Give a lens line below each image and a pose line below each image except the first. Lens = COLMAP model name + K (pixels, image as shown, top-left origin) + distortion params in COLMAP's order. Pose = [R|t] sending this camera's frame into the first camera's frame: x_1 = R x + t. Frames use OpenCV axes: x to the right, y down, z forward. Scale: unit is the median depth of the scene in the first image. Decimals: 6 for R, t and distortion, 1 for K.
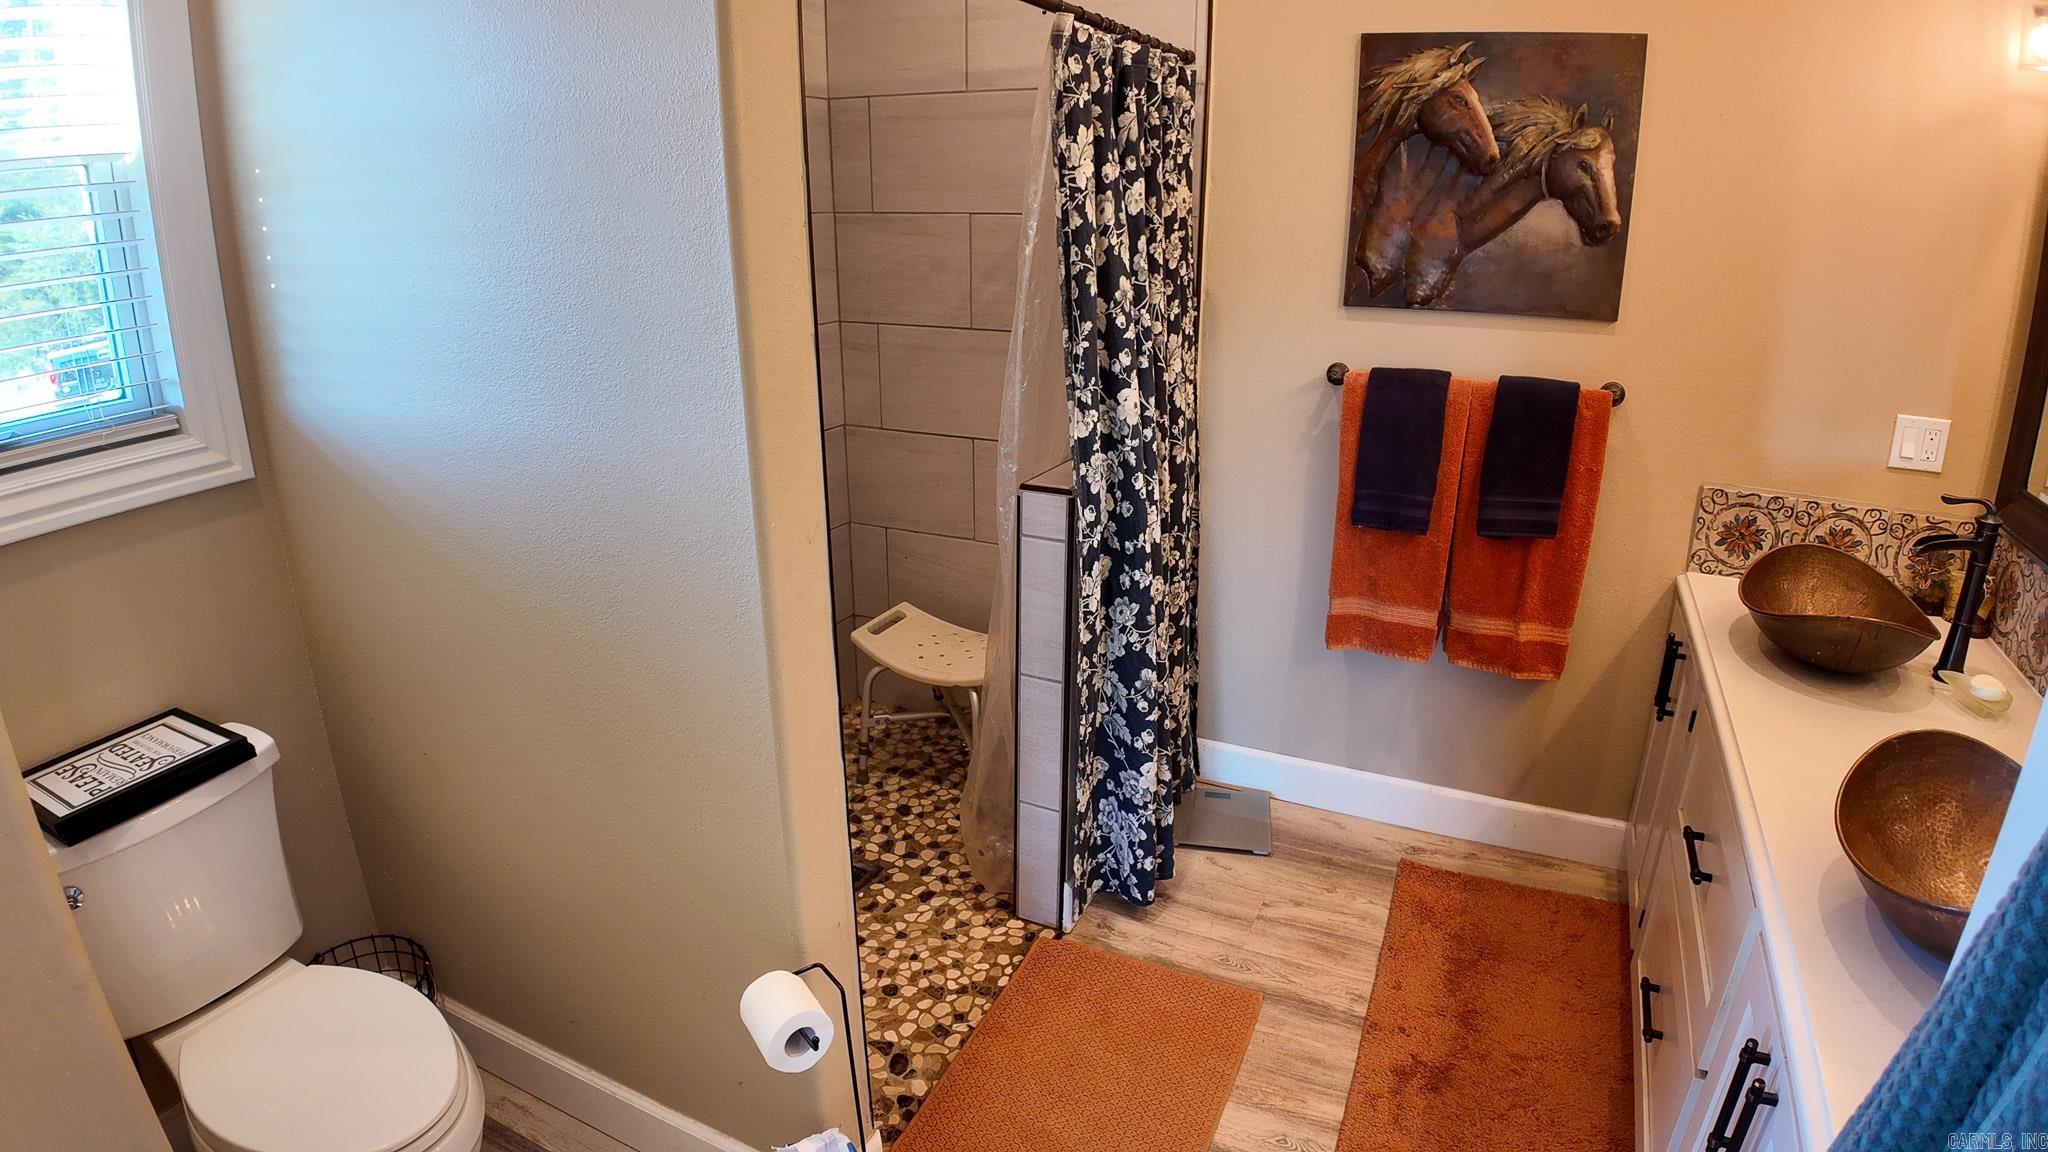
lens RADIAL K [[1100.5, 0, 1031.4], [0, 1100.5, 568.6], [0, 0, 1]] dist [-0.079947, -0.038838]
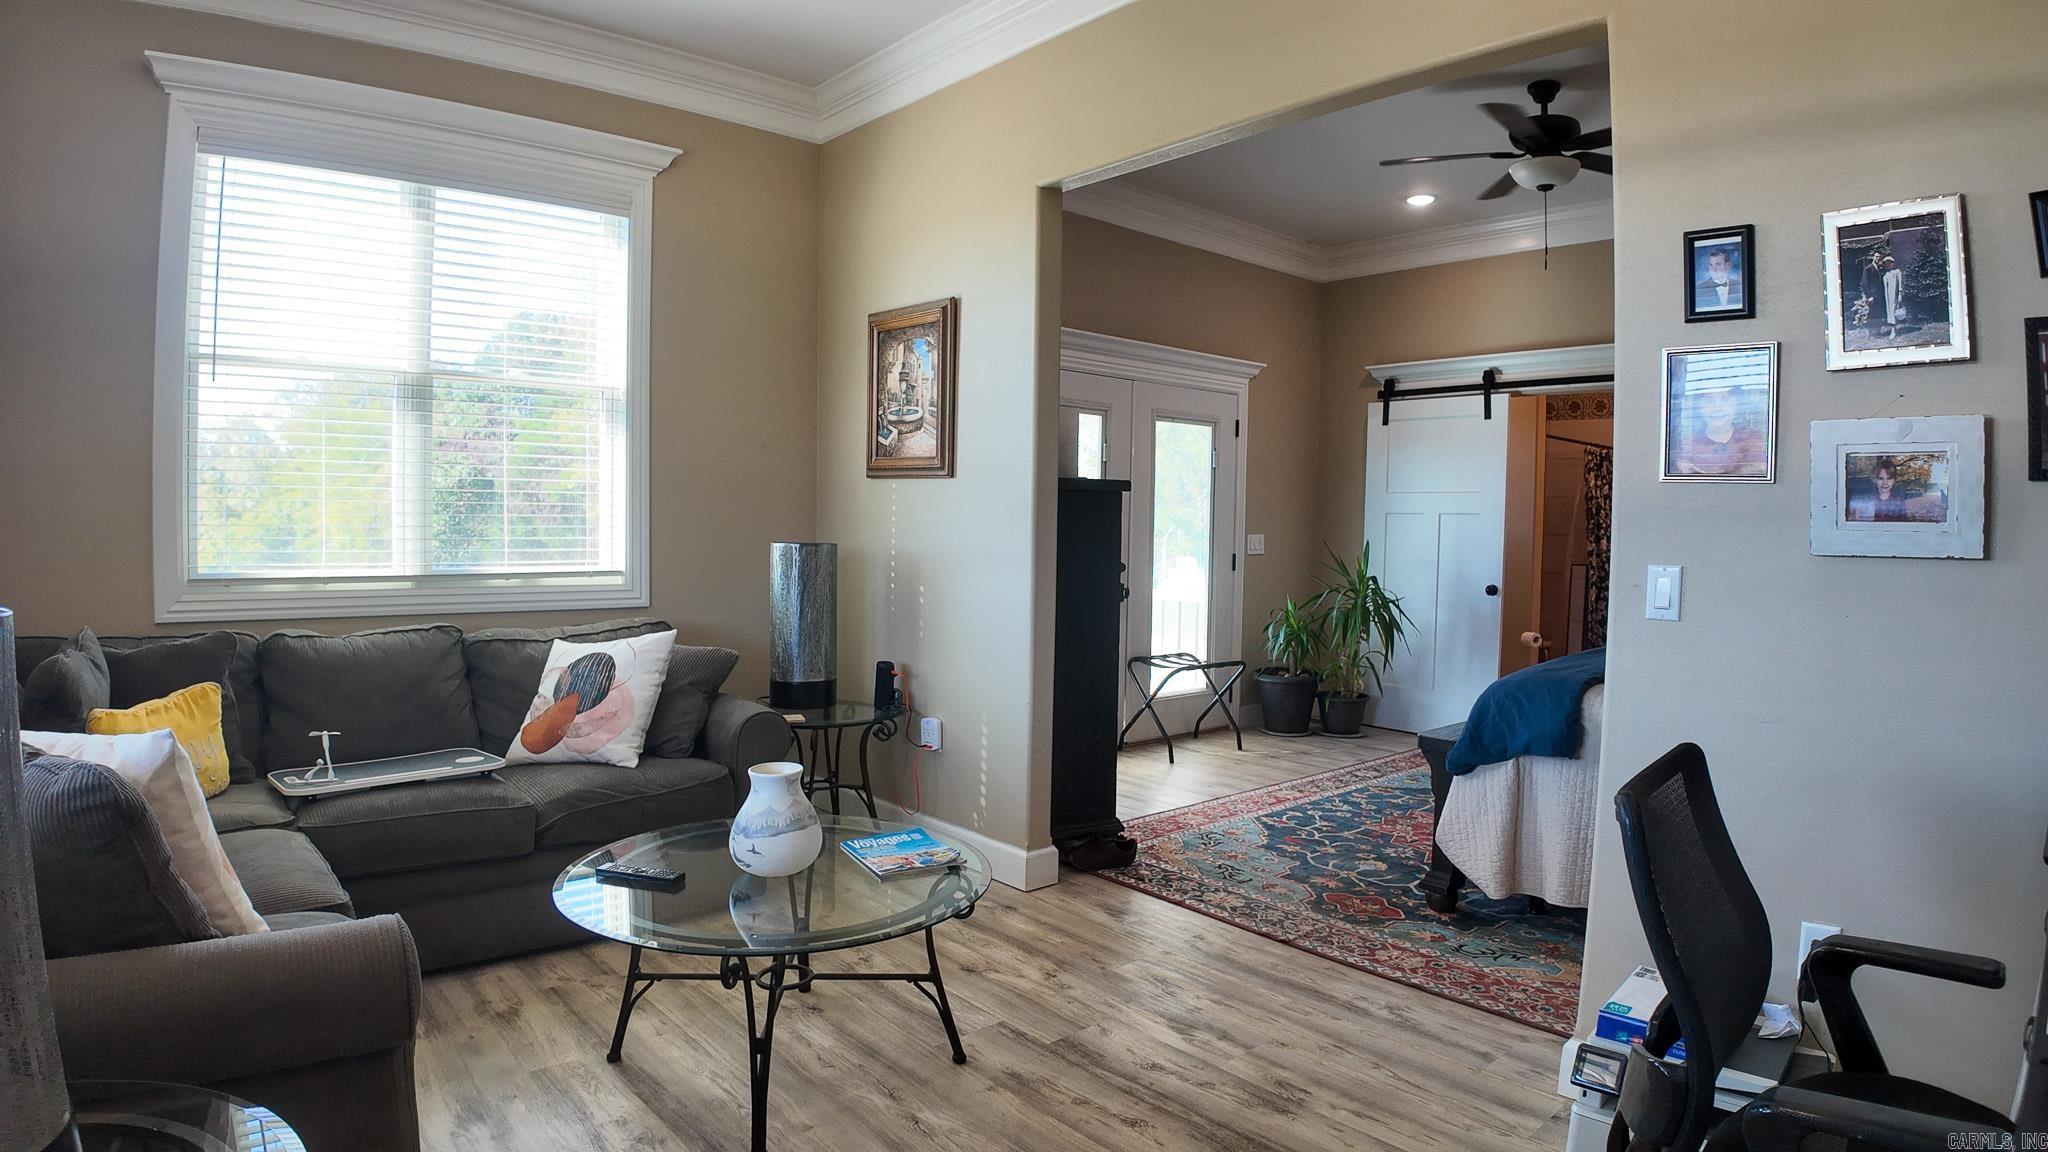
lens RADIAL K [[1100.5, 0, 1031.4], [0, 1100.5, 568.6], [0, 0, 1]] dist [-0.079947, -0.038838]
pose [[0.920391, 0.029374, -0.389894, -0.262070], [-0.138810, 0.956767, -0.255596, 1.068002], [0.365530, 0.289370, 0.884677, -2.732830]]
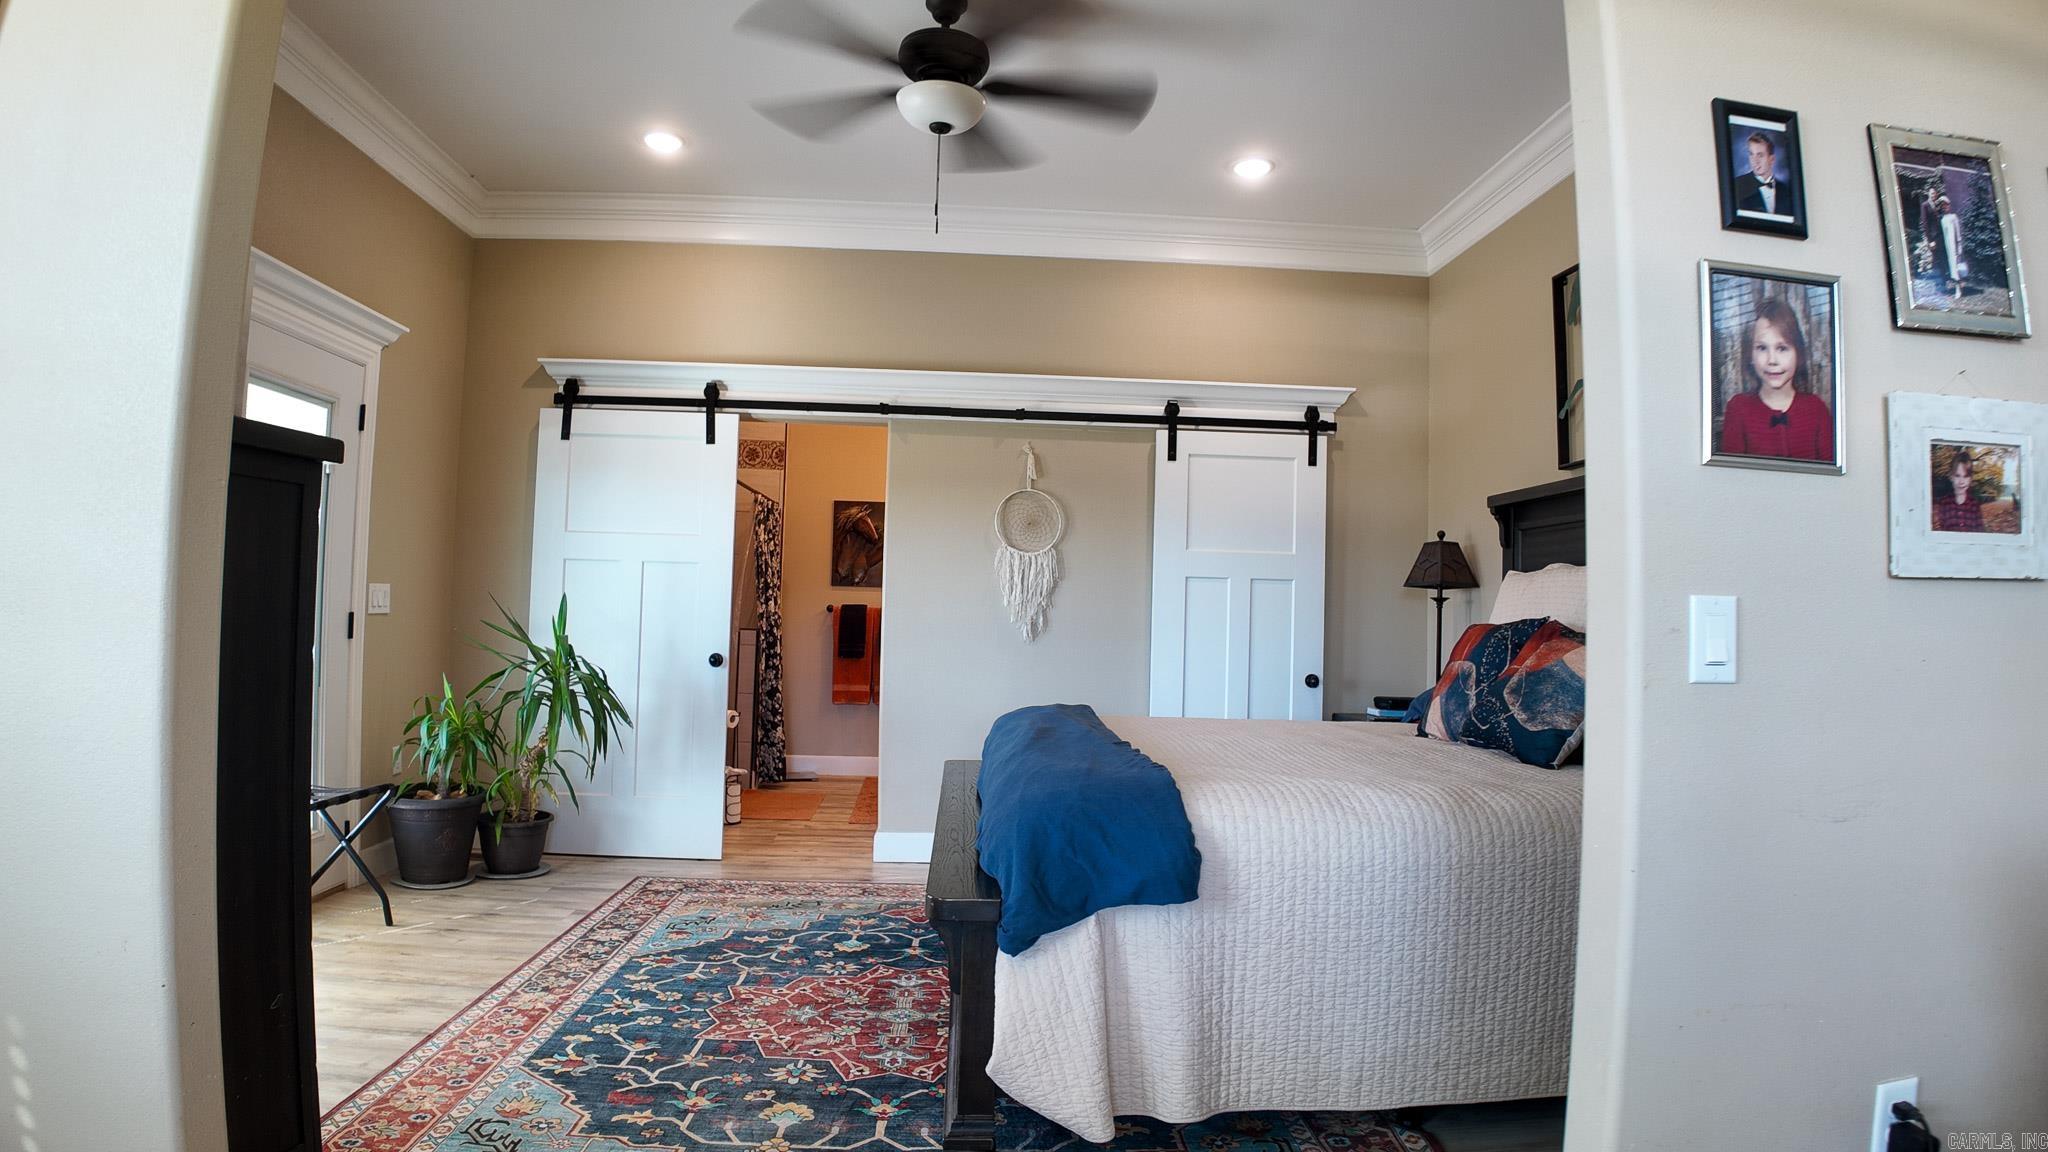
lens RADIAL K [[1100.5, 0, 1031.4], [0, 1100.5, 568.6], [0, 0, 1]] dist [-0.079947, -0.038838]
pose [[0.879083, 0.044497, 0.474587, -0.752456], [0.127657, 0.937288, -0.324338, 0.865051], [-0.459257, 0.345705, 0.818273, -1.970503]]
